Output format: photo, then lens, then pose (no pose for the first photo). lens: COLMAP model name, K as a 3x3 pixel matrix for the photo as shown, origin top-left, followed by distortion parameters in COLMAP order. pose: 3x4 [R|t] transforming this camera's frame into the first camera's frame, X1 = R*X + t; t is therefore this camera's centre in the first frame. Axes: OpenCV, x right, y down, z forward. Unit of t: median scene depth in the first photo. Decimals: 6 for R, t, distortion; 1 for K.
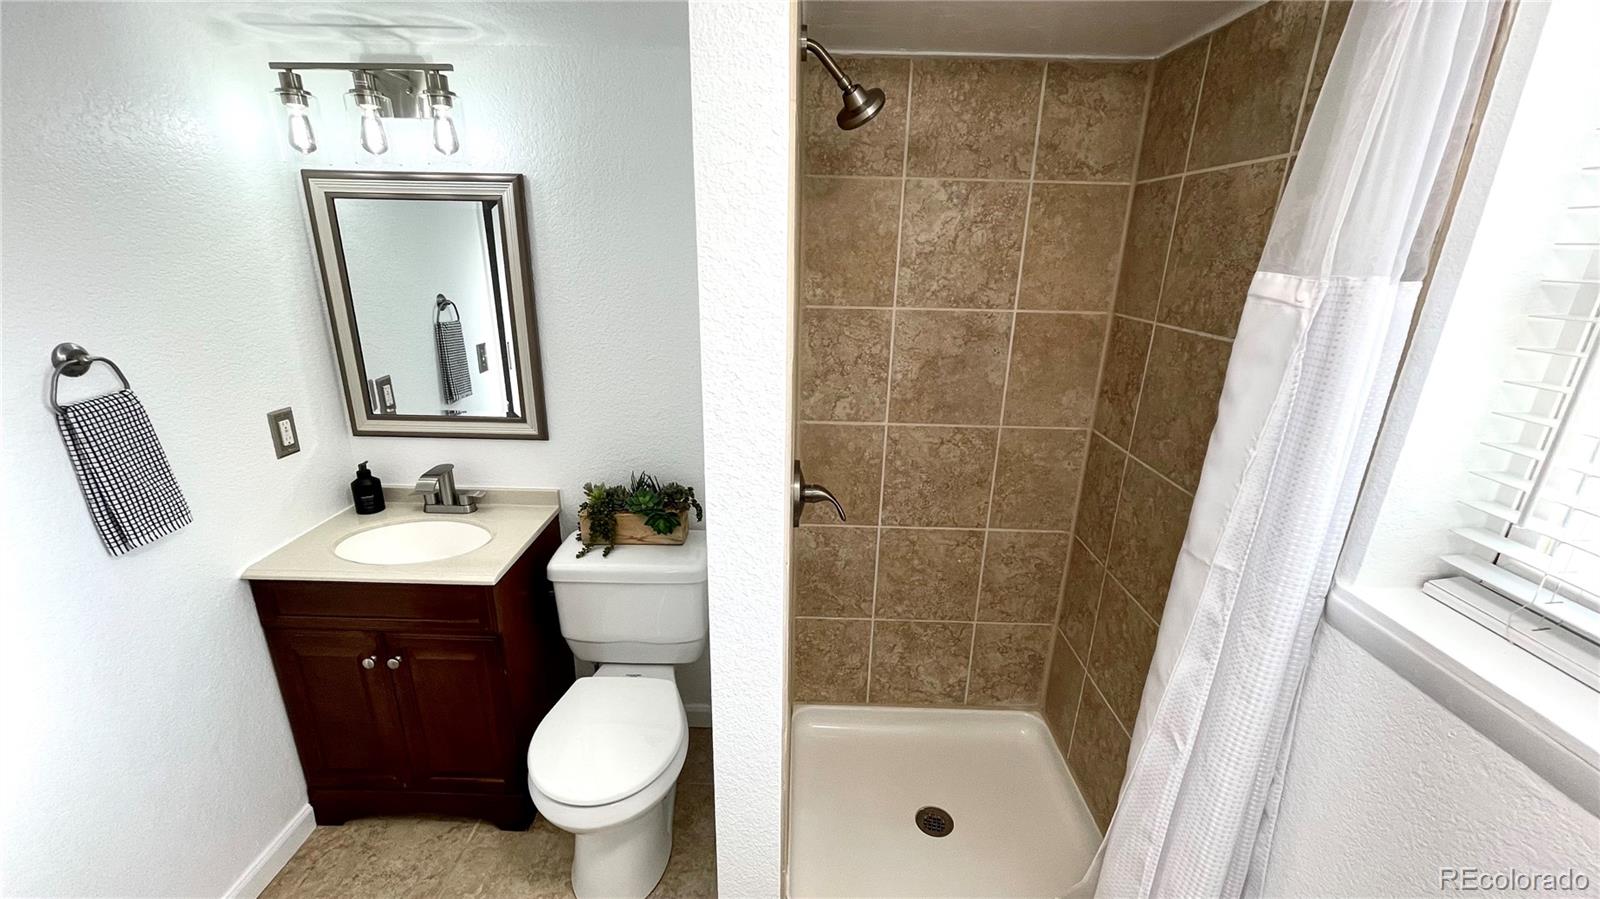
lens RADIAL K [[651.7, 0, 804.0], [0, 651.7, 452.5], [0, 0, 1]] dist [0.001879, 0.000810]
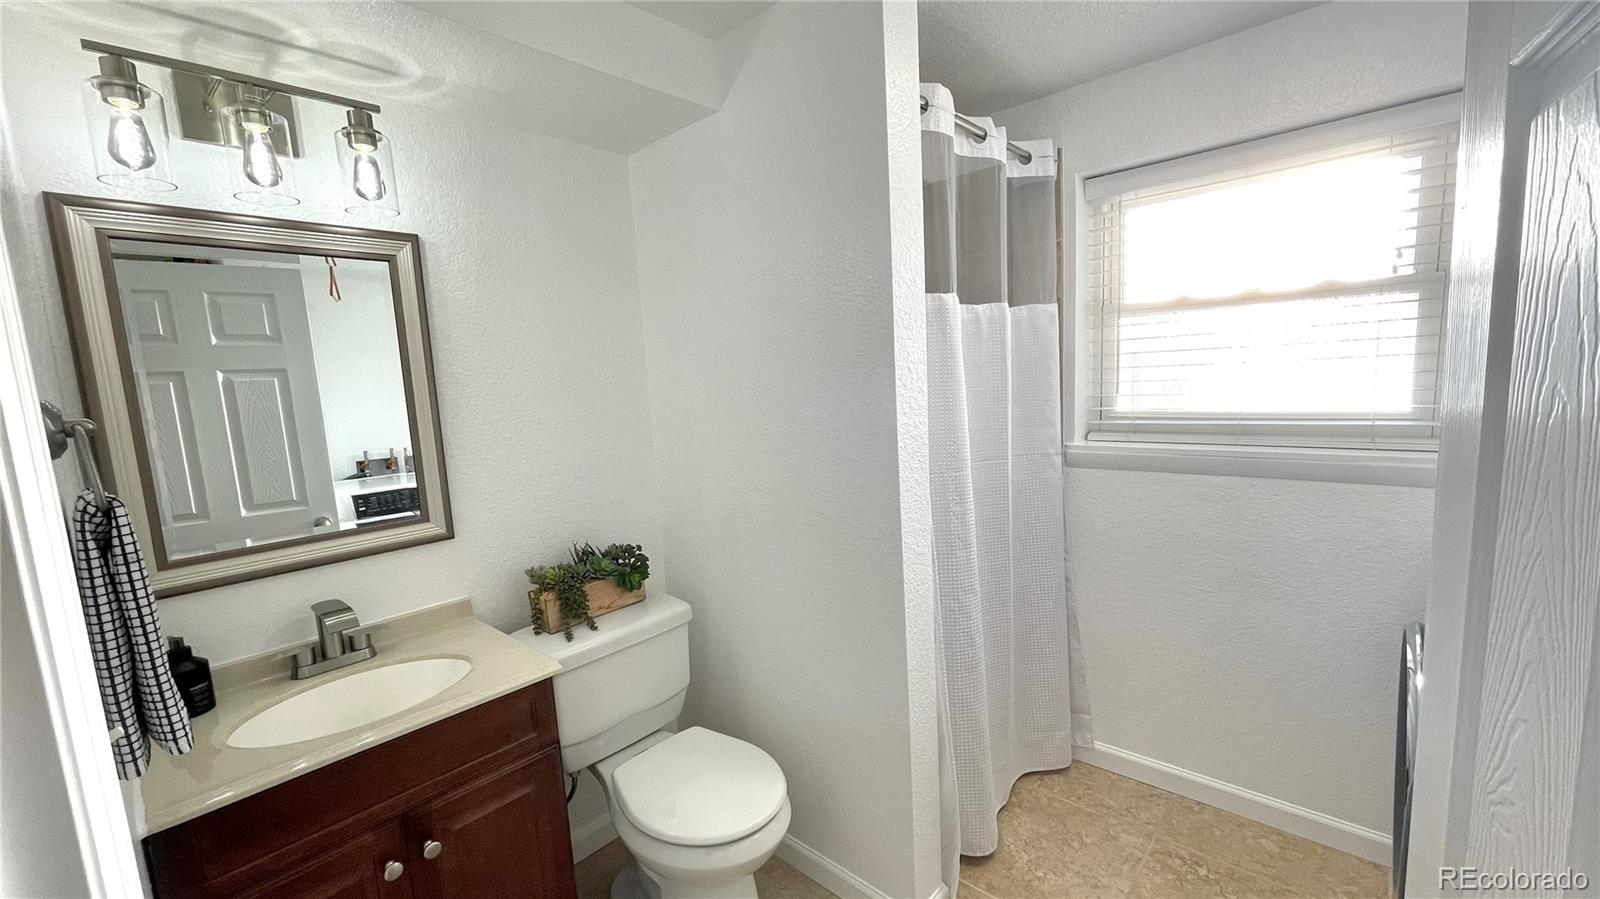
lens RADIAL K [[651.7, 0, 793.4], [0, 651.7, 454.8], [0, 0, 1]] dist [0.001879, 0.000810]
pose [[0.662968, -0.148379, 0.733796, -0.790045], [0.294438, 0.952852, -0.073345, 0.076526], [-0.688316, 0.264683, 0.675399, 0.125249]]
